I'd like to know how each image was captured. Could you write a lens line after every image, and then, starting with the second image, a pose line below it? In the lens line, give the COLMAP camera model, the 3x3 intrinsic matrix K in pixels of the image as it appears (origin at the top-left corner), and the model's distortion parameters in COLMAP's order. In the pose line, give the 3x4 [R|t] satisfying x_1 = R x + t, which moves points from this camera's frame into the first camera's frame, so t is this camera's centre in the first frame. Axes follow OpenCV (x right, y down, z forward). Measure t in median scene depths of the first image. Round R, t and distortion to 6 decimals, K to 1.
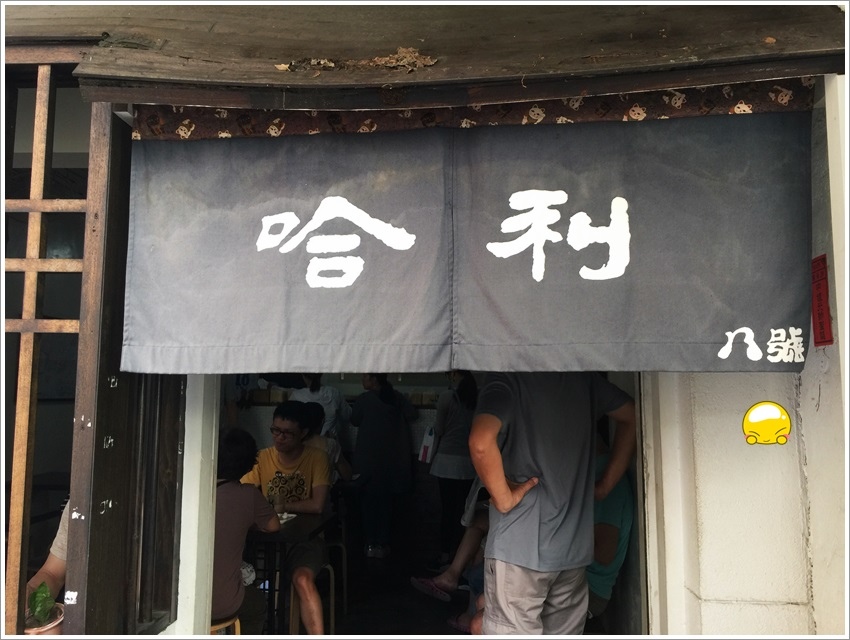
lens RADIAL K [[725.3, 0, 428.0], [0, 725.3, 319.4], [0, 0, 1]] dist [0.052307, -0.049795]
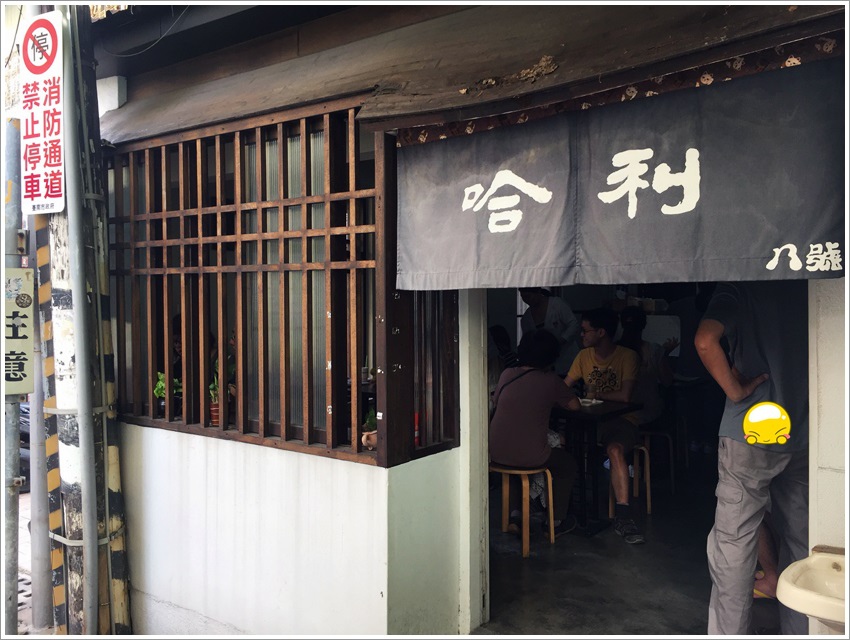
lens RADIAL K [[725.3, 0, 424.5], [0, 725.3, 320.6], [0, 0, 1]] dist [0.052307, -0.049795]
pose [[0.833543, 0.002985, -0.552447, 0.576232], [0.065344, 0.992433, 0.103955, -0.028784], [0.548577, -0.122750, 0.827040, -0.374088]]
